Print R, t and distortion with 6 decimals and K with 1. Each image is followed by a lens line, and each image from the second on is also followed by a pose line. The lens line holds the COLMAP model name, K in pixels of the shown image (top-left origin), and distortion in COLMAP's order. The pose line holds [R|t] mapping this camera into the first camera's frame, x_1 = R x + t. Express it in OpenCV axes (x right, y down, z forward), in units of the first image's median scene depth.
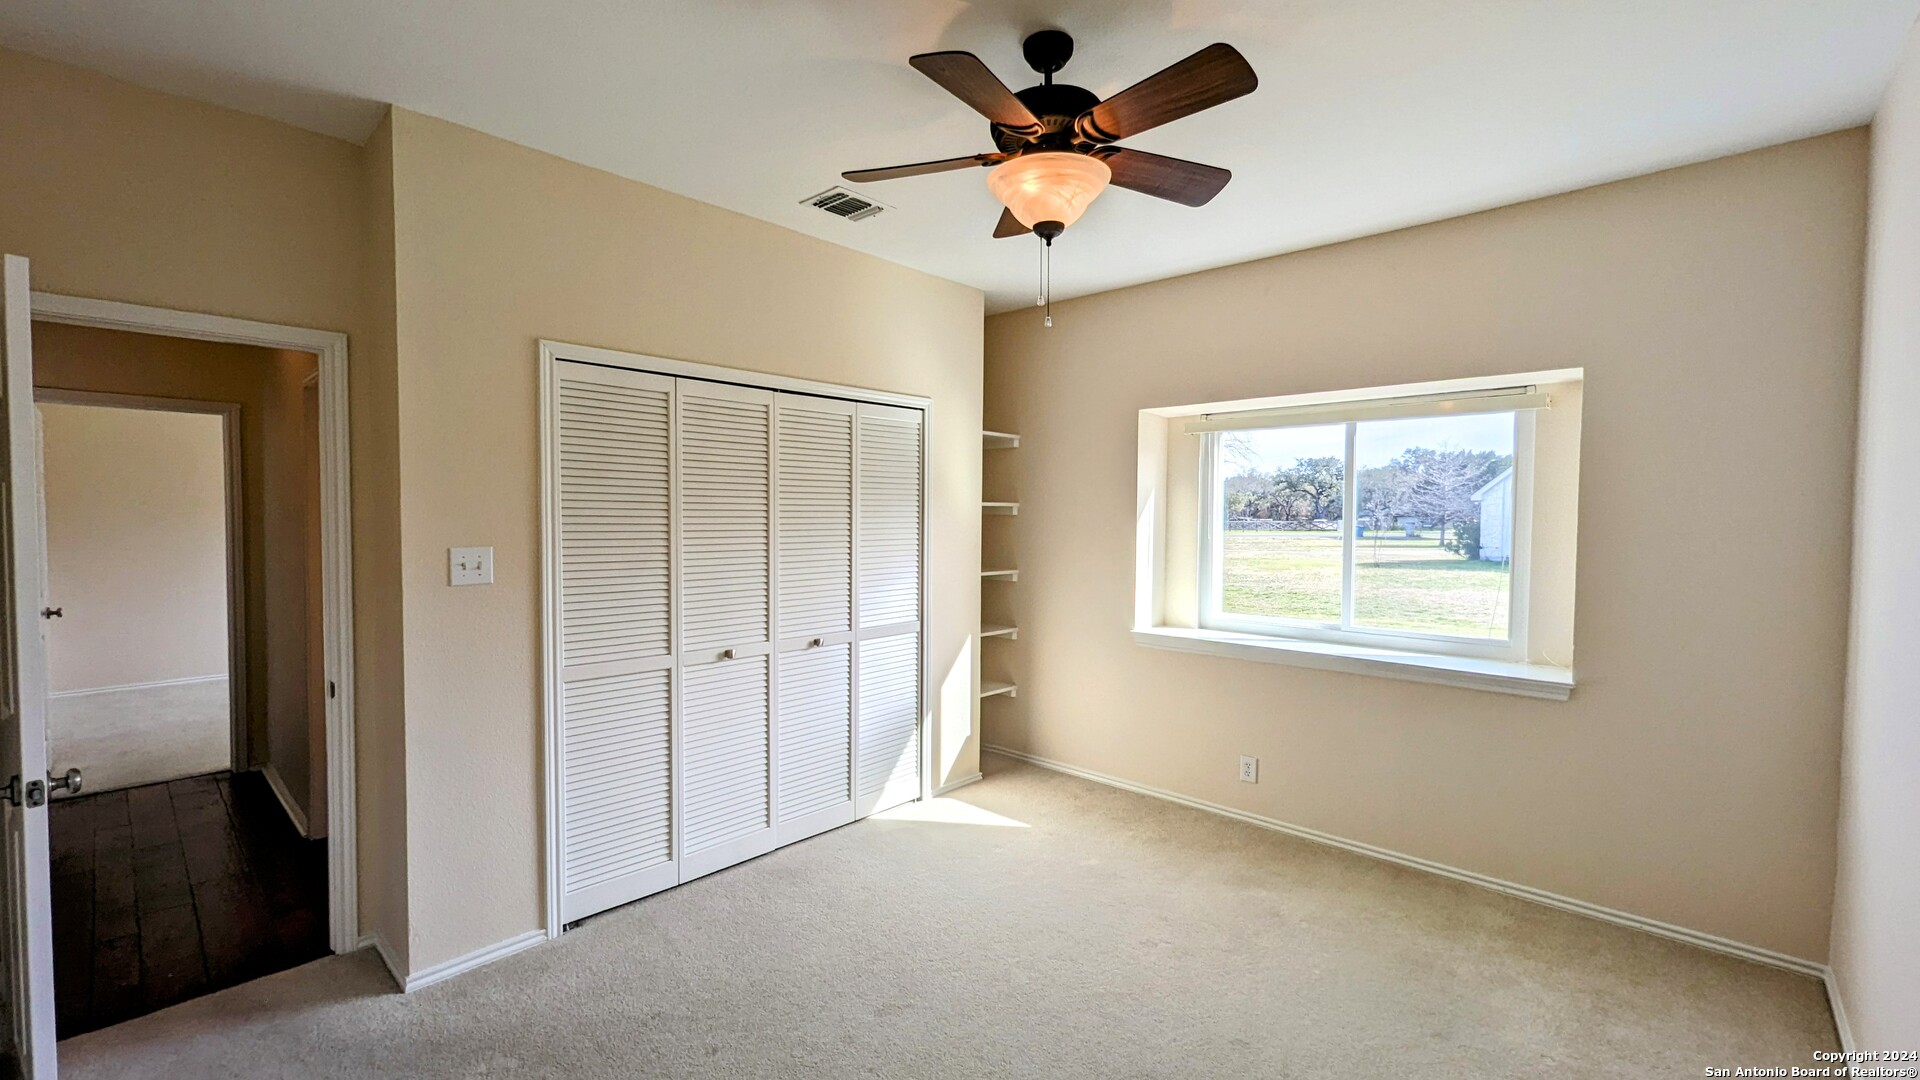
lens RADIAL K [[793.4, 0, 965.5], [0, 793.4, 548.6], [0, 0, 1]] dist [-0.001255, -0.000592]
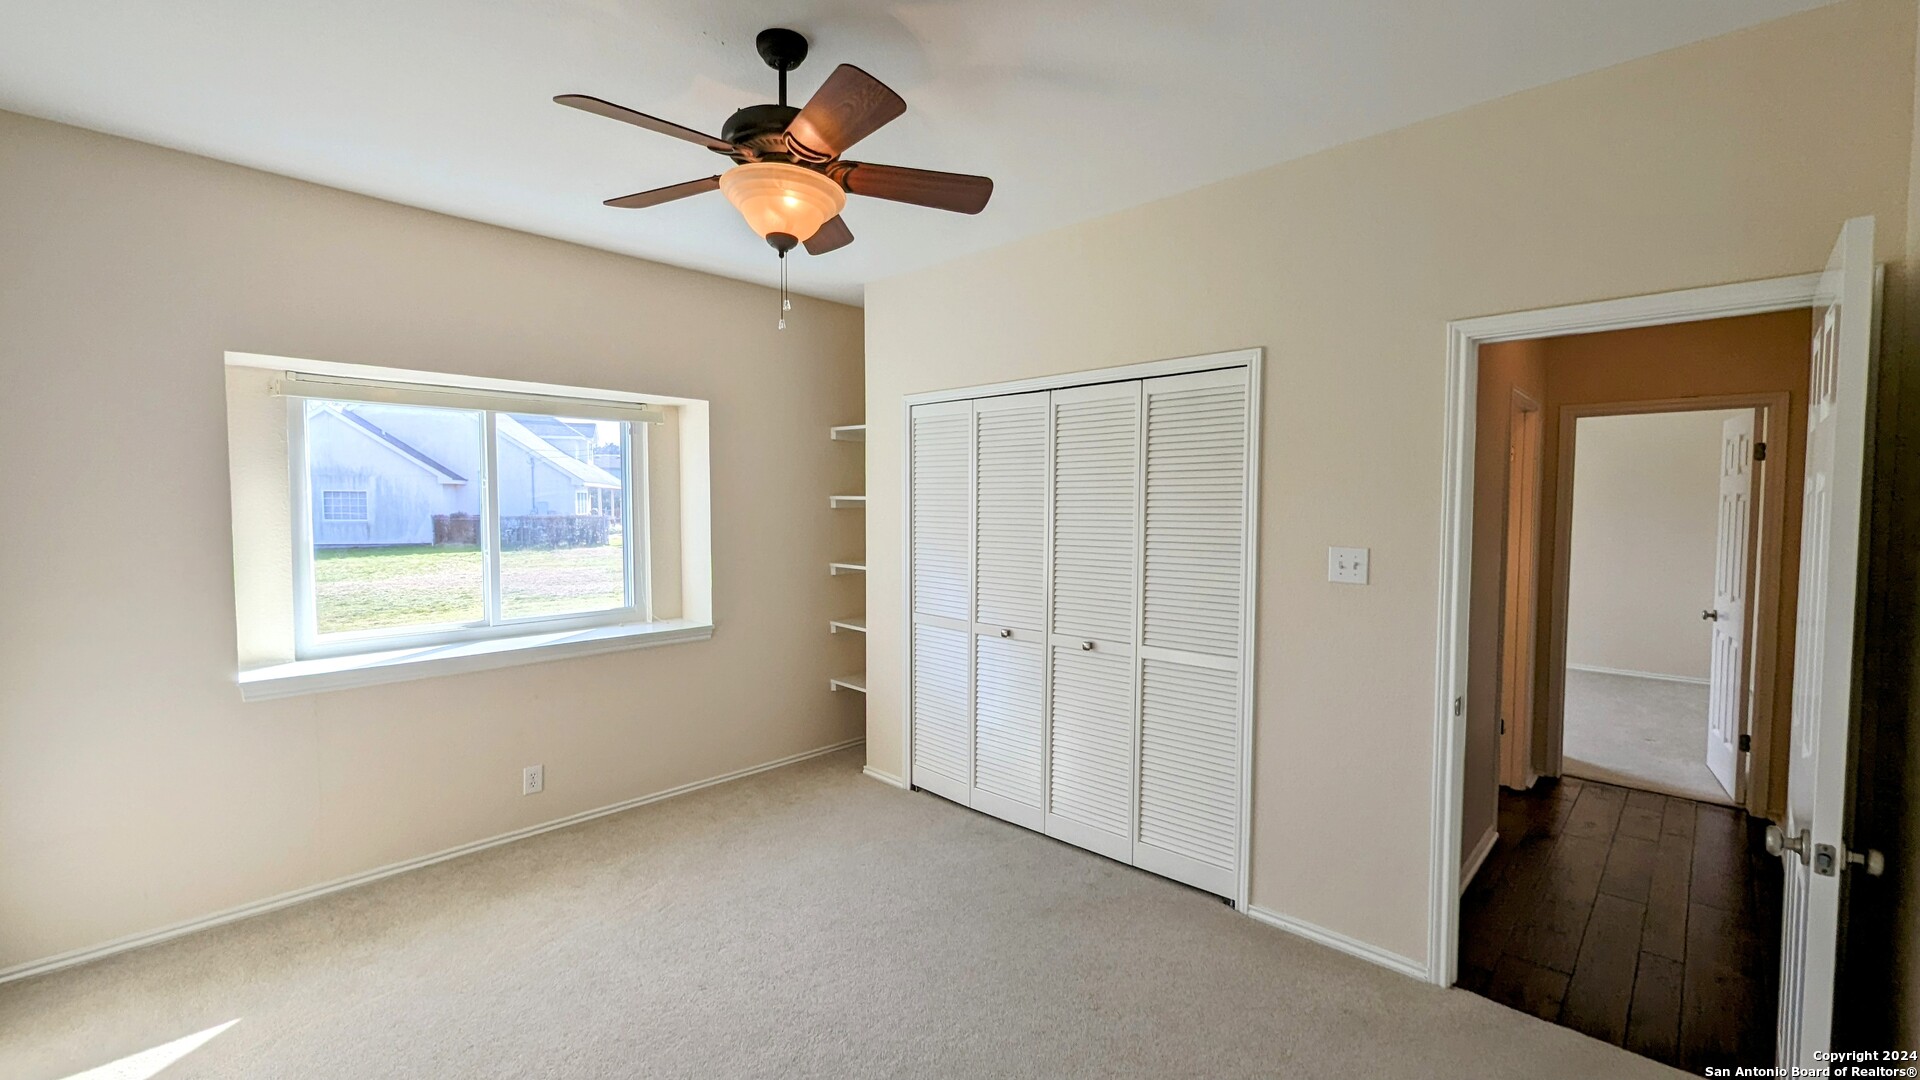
lens RADIAL K [[793.4, 0, 963.5], [0, 793.4, 534.3], [0, 0, 1]] dist [-0.001255, -0.000592]
pose [[0.027051, -0.055719, 0.998080, -0.904769], [0.041110, 0.997663, 0.054582, -0.070476], [-0.998788, 0.039555, 0.029278, 0.729820]]
